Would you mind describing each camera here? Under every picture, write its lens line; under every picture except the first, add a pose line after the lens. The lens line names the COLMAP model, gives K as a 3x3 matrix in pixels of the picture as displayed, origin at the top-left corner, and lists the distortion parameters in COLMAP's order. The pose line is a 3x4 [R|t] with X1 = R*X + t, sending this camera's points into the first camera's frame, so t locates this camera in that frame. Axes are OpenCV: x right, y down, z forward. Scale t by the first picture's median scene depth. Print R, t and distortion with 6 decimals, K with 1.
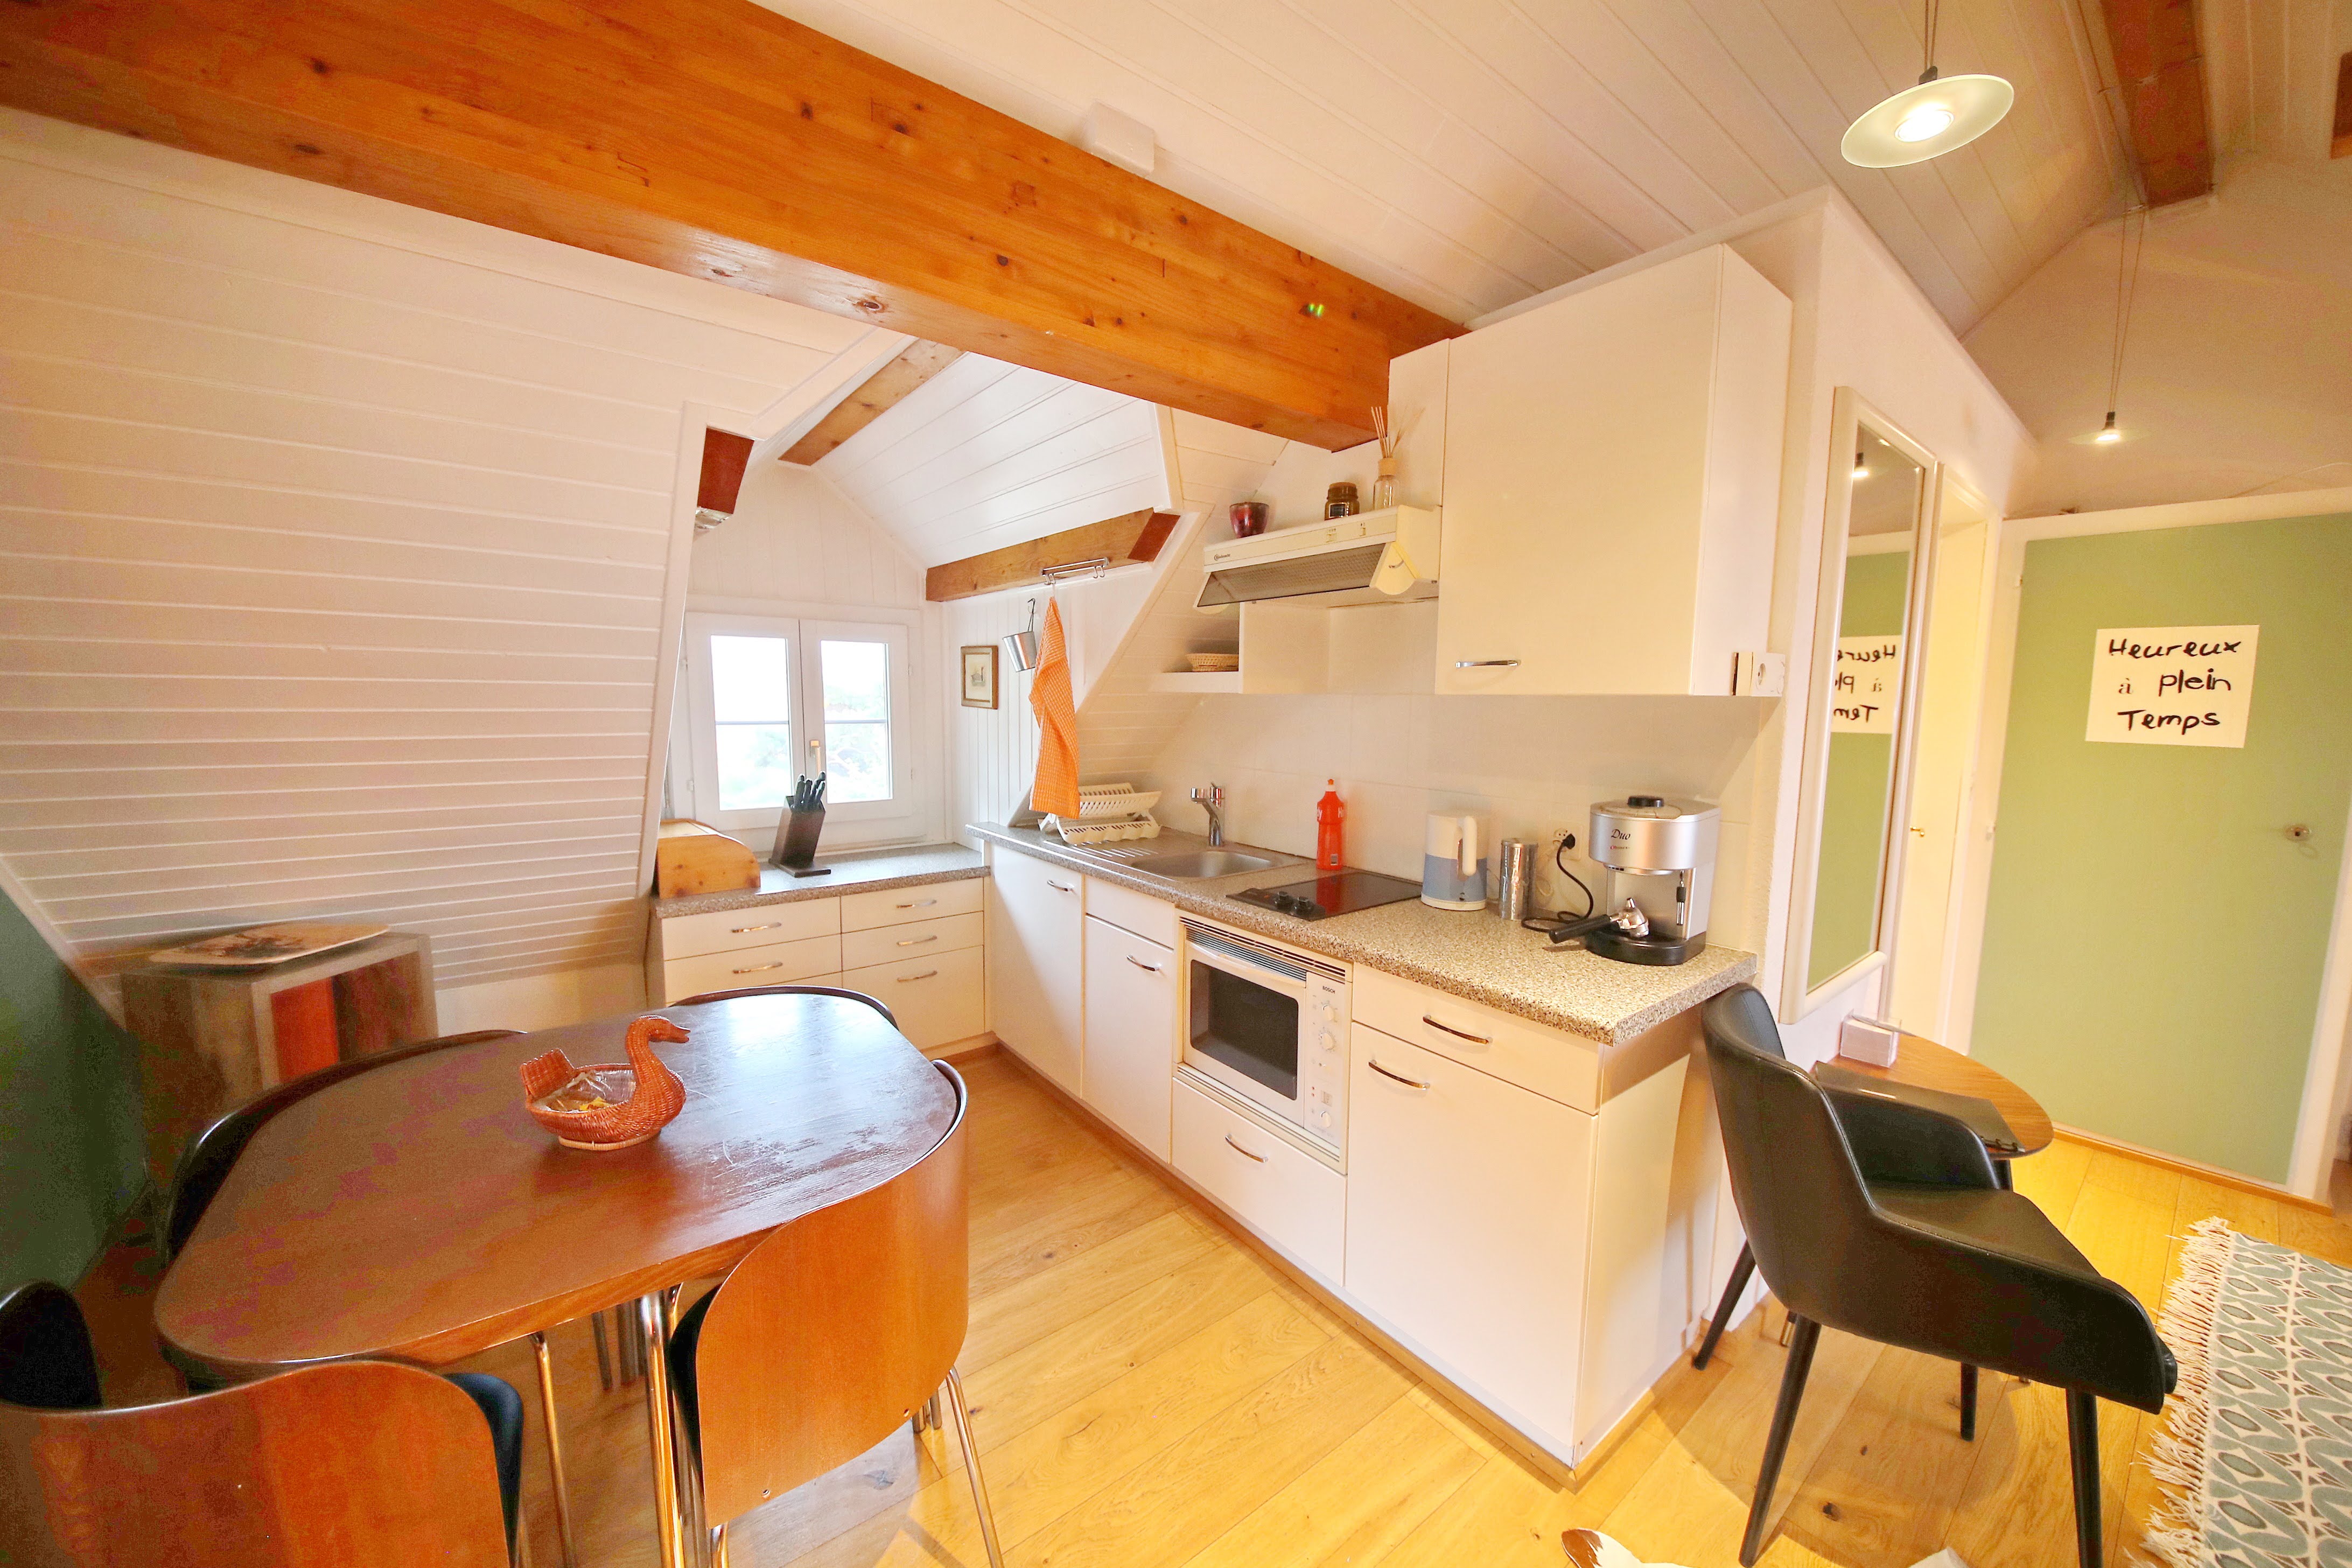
lens RADIAL K [[850.9, 0, 1176.9], [0, 850.9, 788.4], [0, 0, 1]] dist [-0.011622, -0.004078]
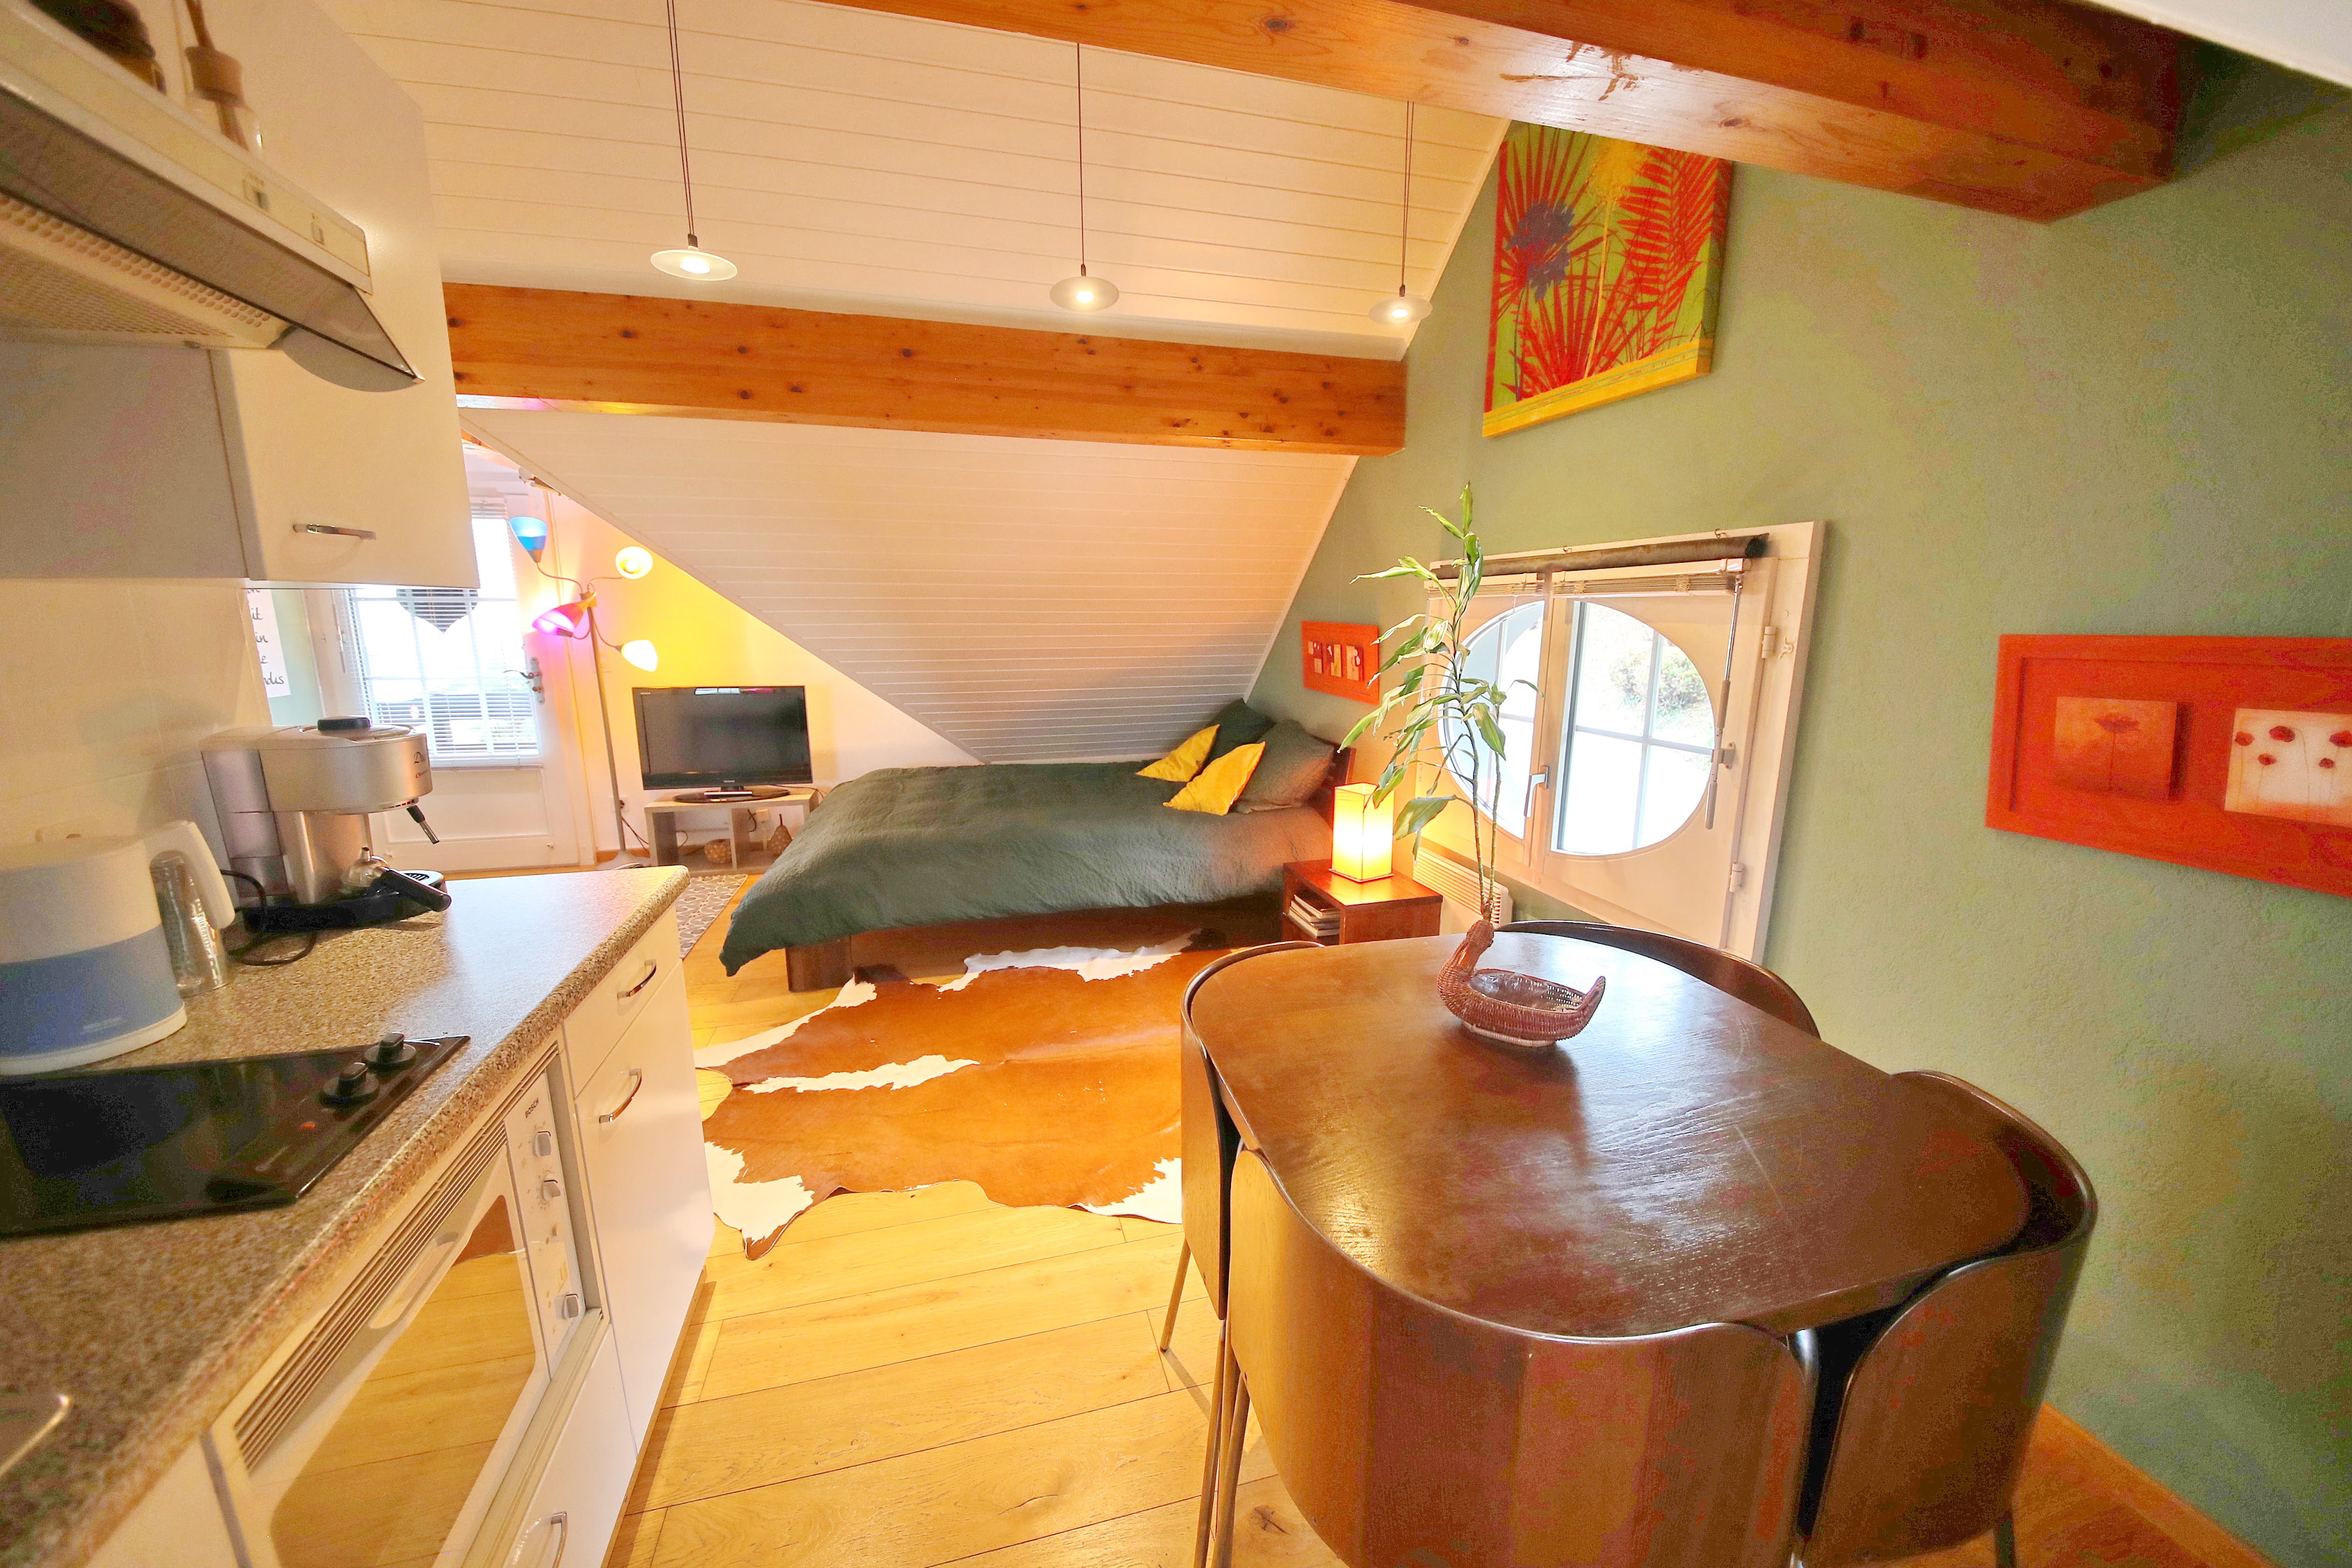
lens RADIAL K [[850.9, 0, 1155.9], [0, 850.9, 780.8], [0, 0, 1]] dist [-0.011622, -0.004078]
pose [[-0.923403, -0.087296, 0.373772, -0.321593], [0.028516, 0.955500, 0.293609, -0.108087], [-0.382770, 0.281778, -0.879823, 1.078031]]
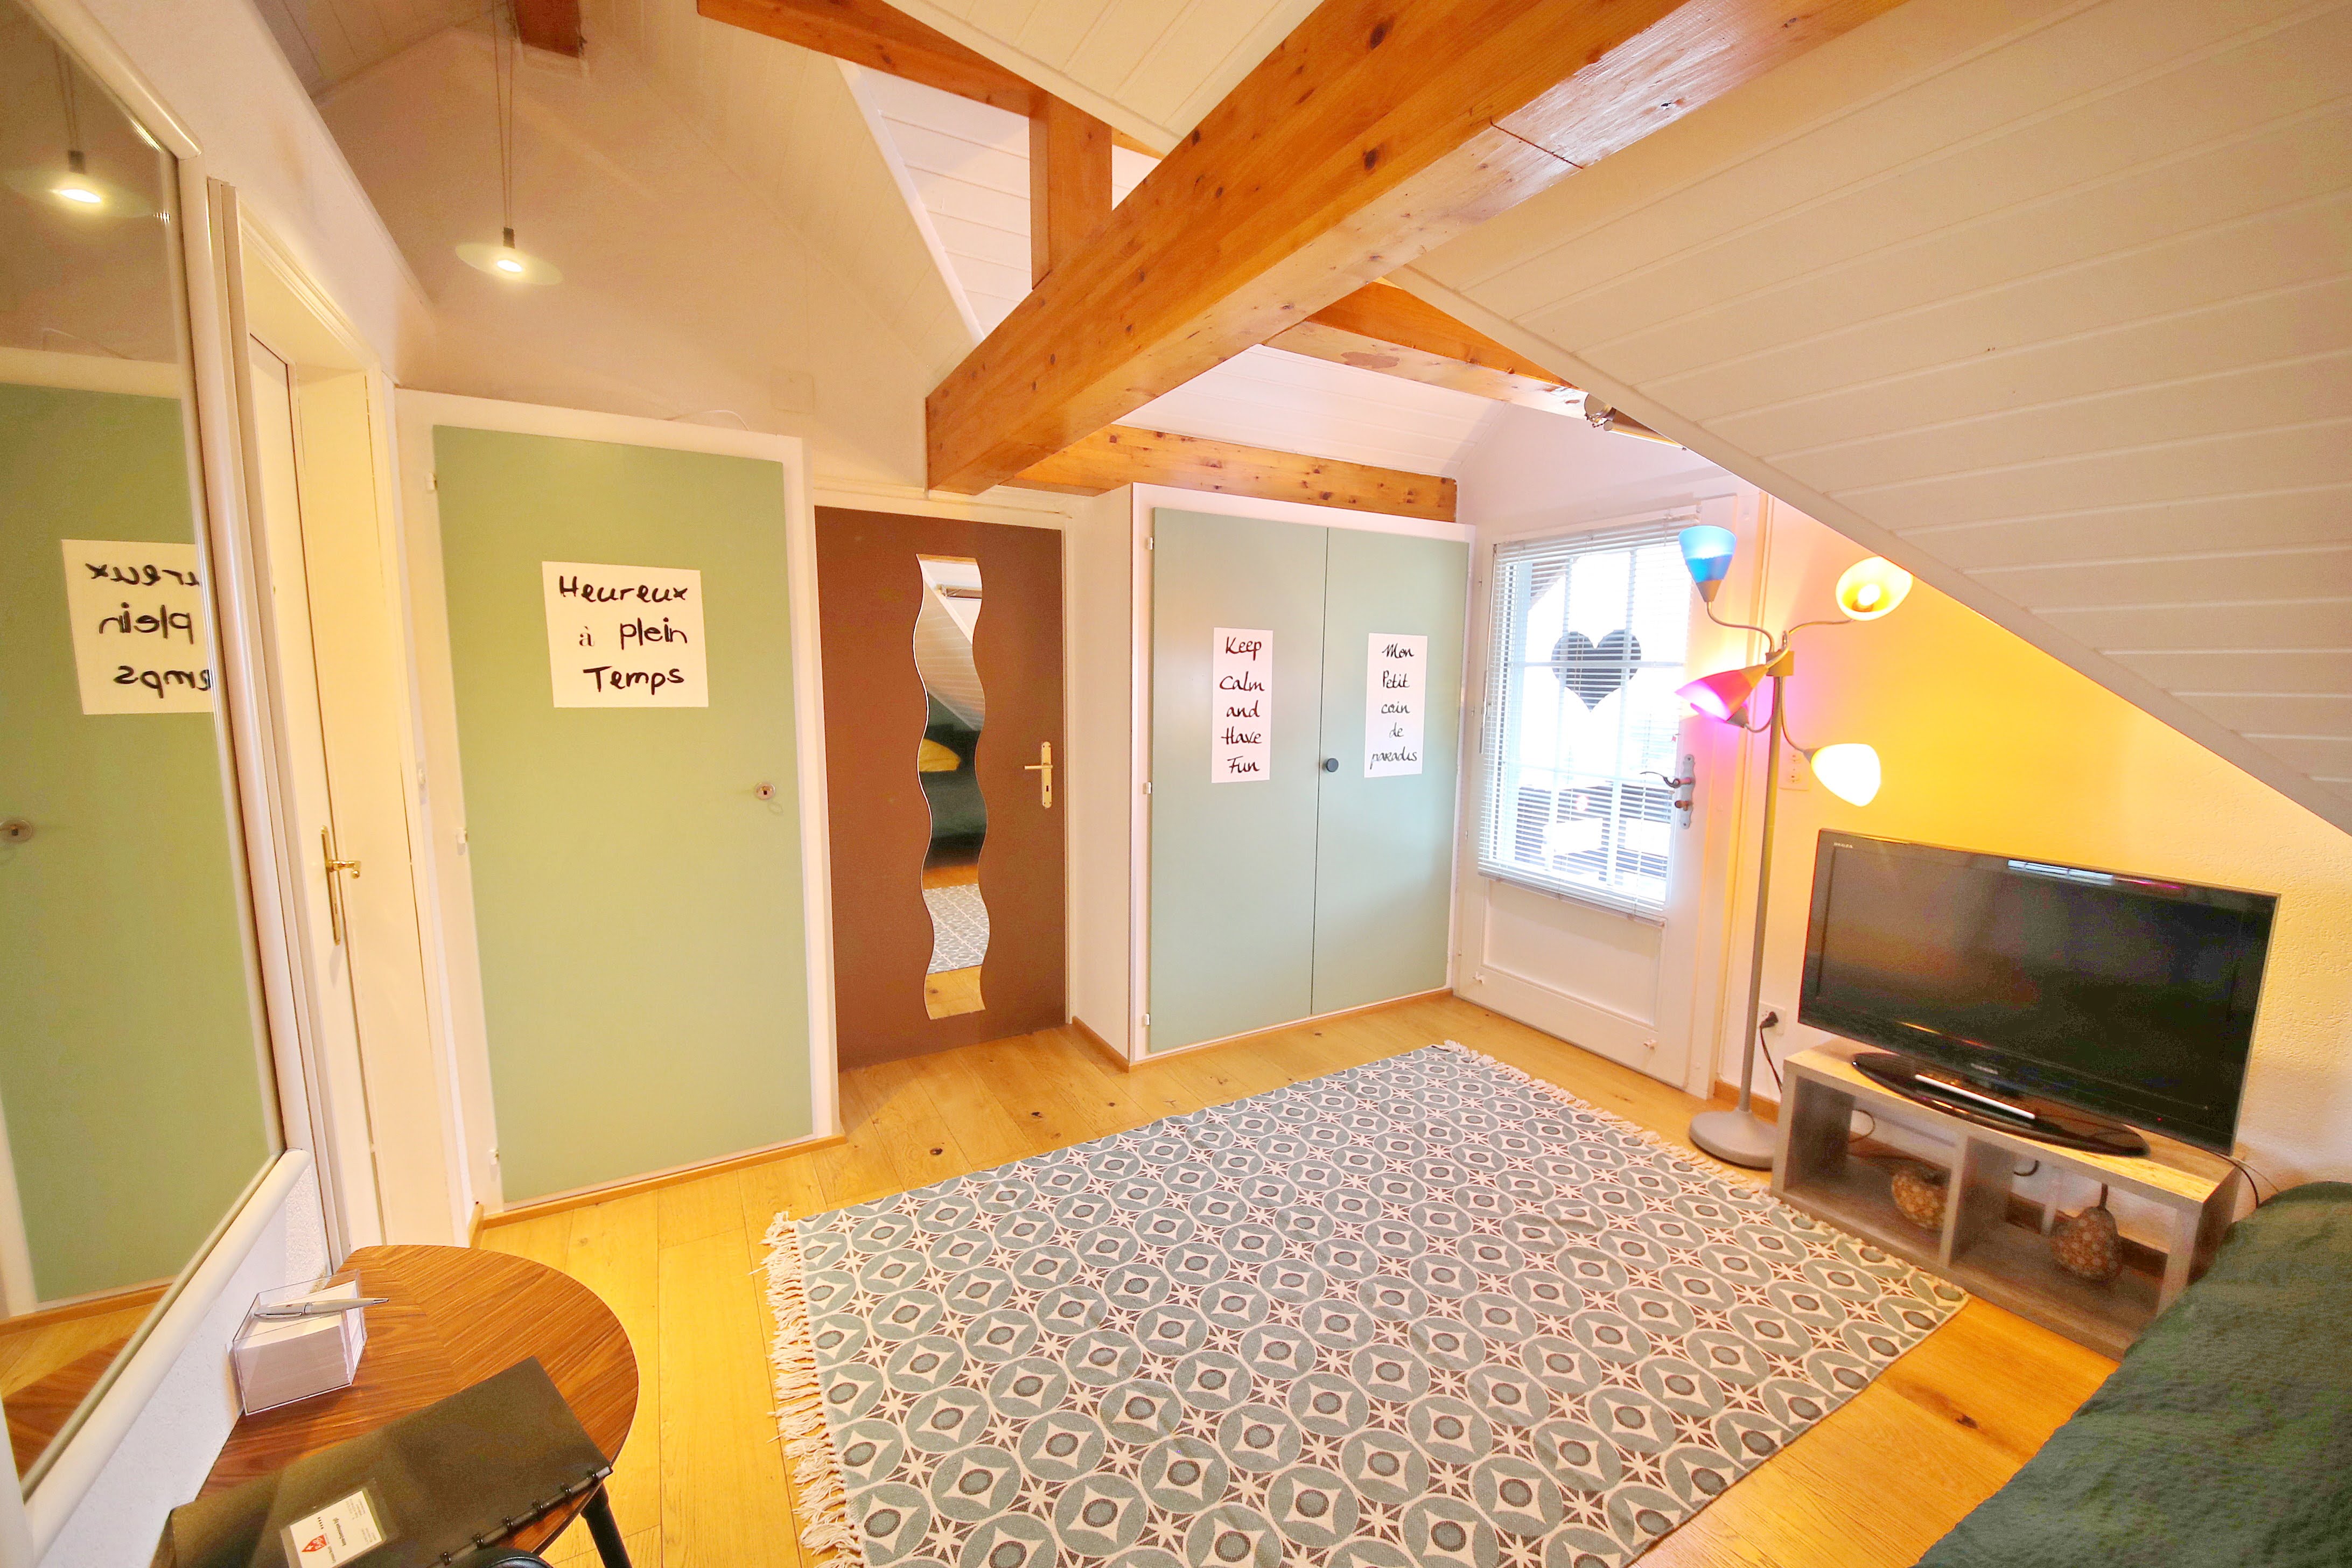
lens RADIAL K [[905.8, 0, 1163.8], [0, 905.8, 795.2], [0, 0, 1]] dist [0.019852, -0.001082]
pose [[0.146826, -0.141743, 0.978954, 0.368606], [0.098829, 0.986830, 0.128060, -0.032599], [-0.984213, 0.077946, 0.158900, 0.351283]]
